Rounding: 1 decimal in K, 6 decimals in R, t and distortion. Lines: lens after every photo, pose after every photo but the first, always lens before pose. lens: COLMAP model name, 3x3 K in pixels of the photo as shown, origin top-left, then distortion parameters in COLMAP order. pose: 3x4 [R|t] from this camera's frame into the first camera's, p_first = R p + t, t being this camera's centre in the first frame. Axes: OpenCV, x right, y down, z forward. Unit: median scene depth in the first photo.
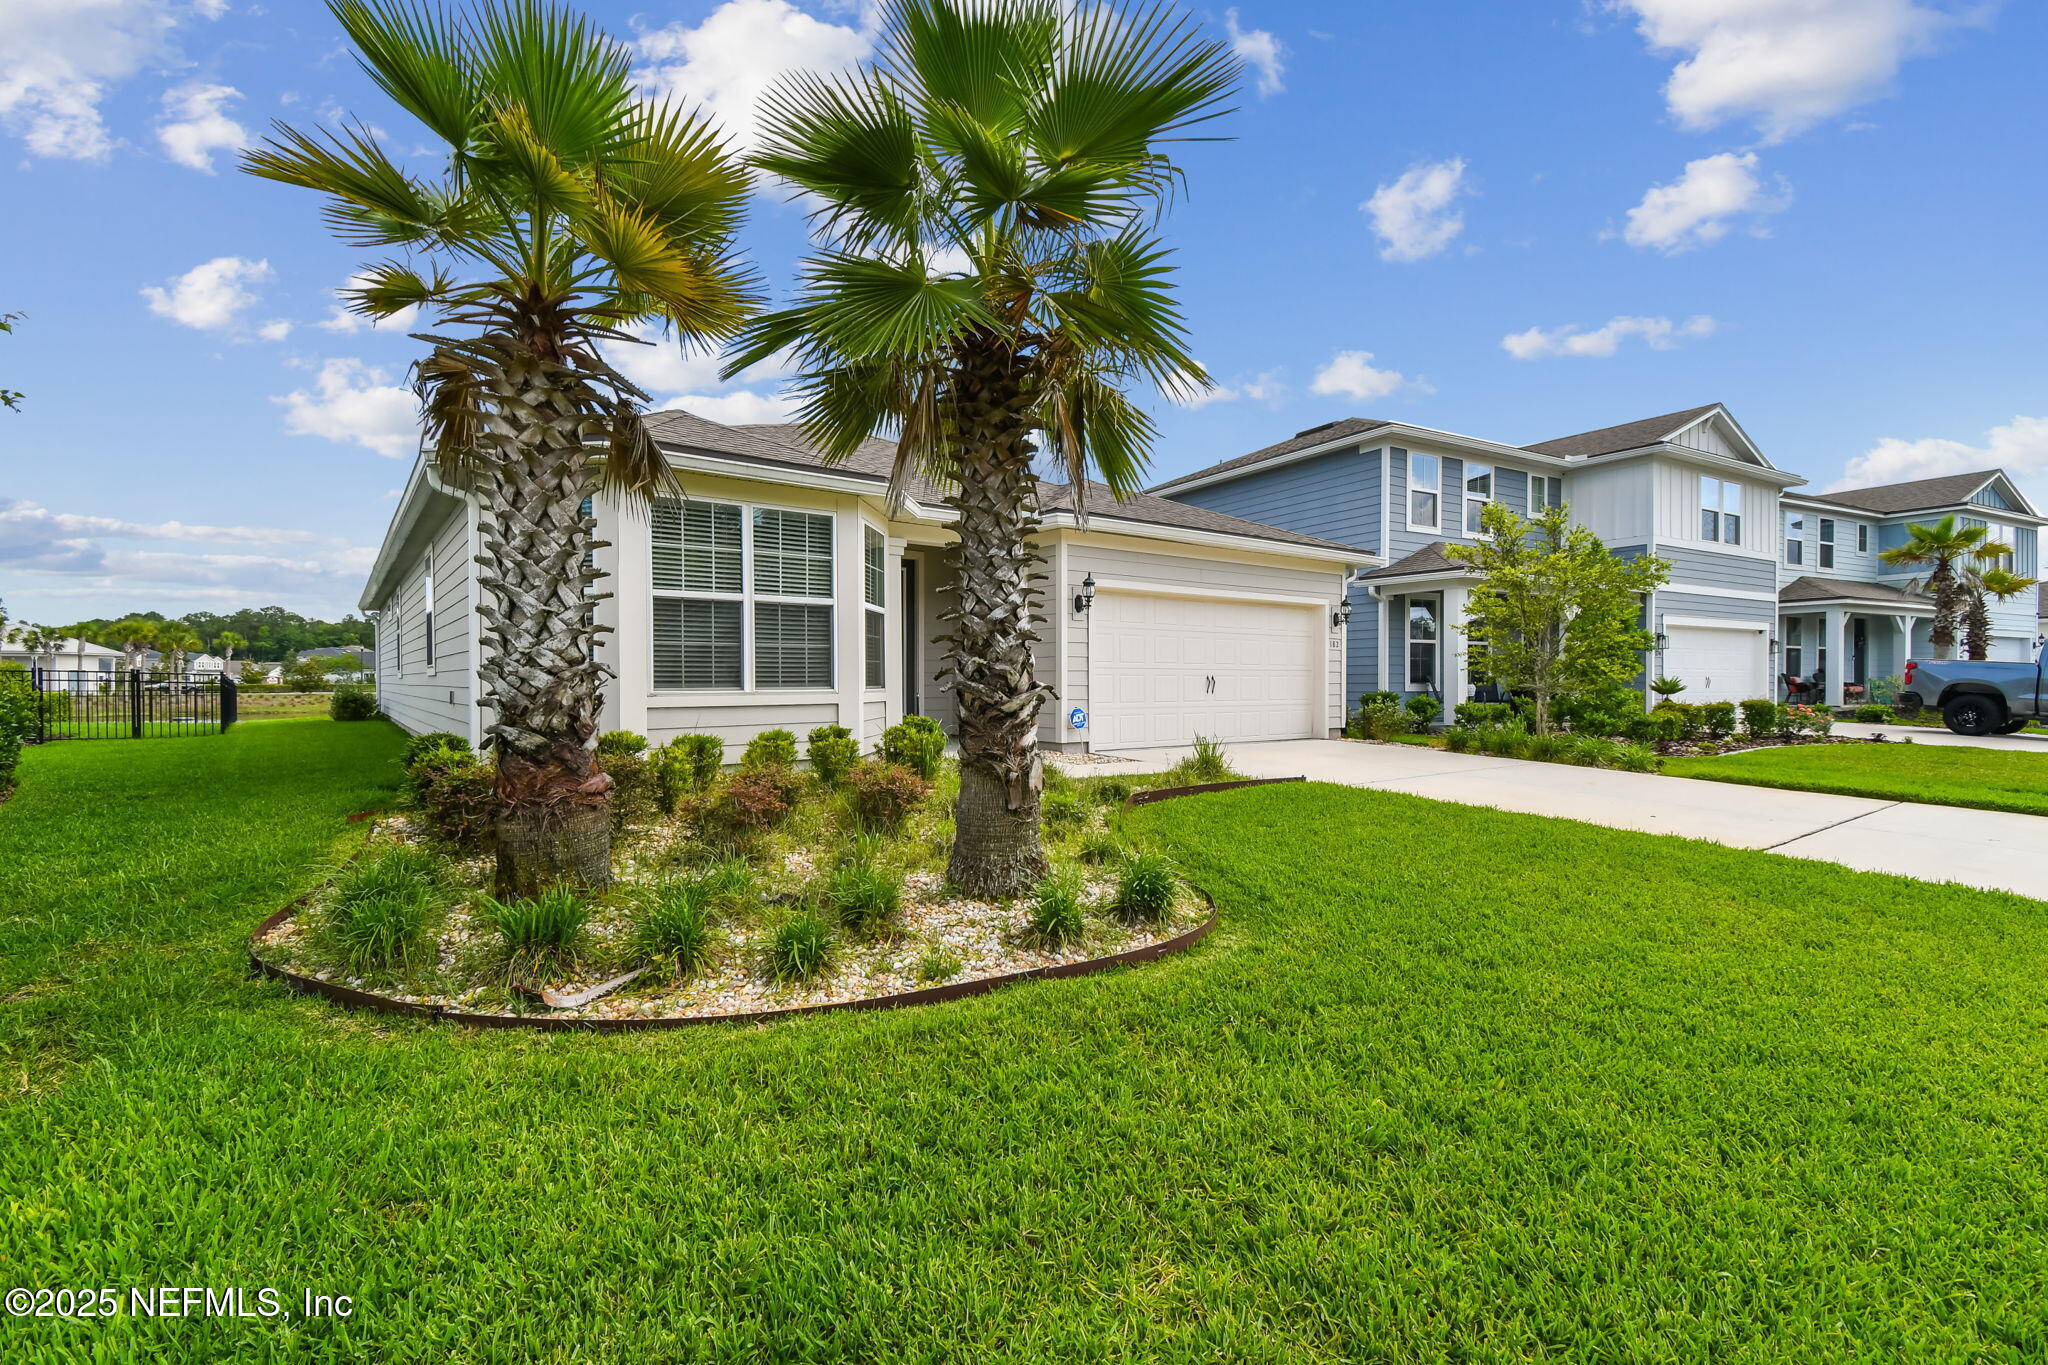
lens RADIAL K [[901.3, 0, 1020.0], [0, 901.3, 680.9], [0, 0, 1]] dist [0.016171, -0.000467]
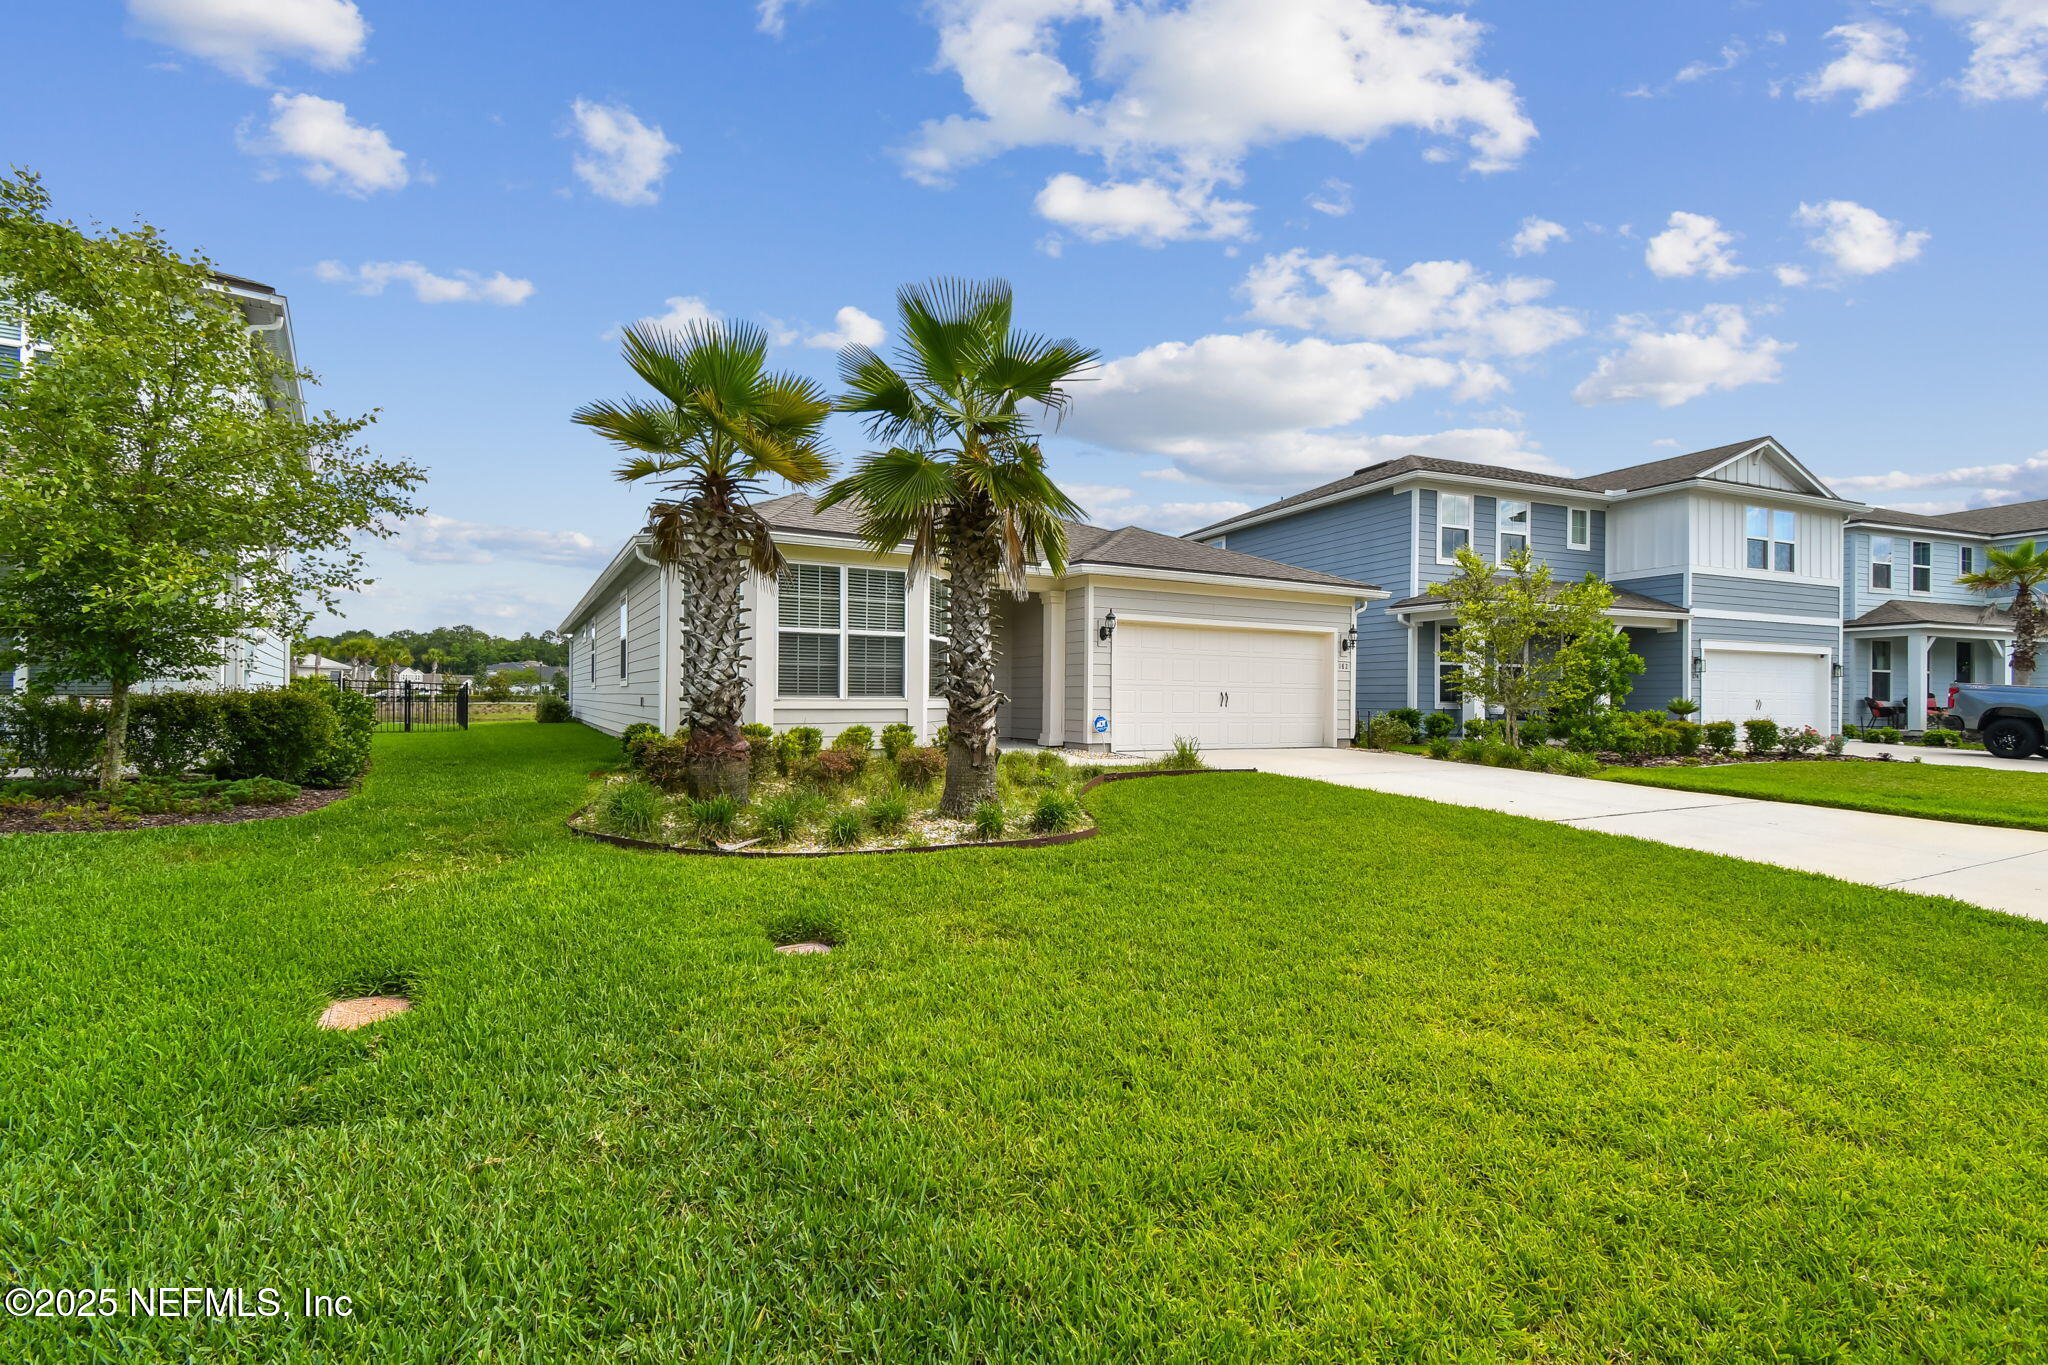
lens RADIAL K [[901.3, 0, 1023.4], [0, 901.3, 683.1], [0, 0, 1]] dist [0.016171, -0.000467]
pose [[0.991296, 0.008186, -0.131399, 0.108971], [-0.010460, 0.999807, -0.016628, 0.005239], [0.131238, 0.017857, 0.991190, -0.239432]]
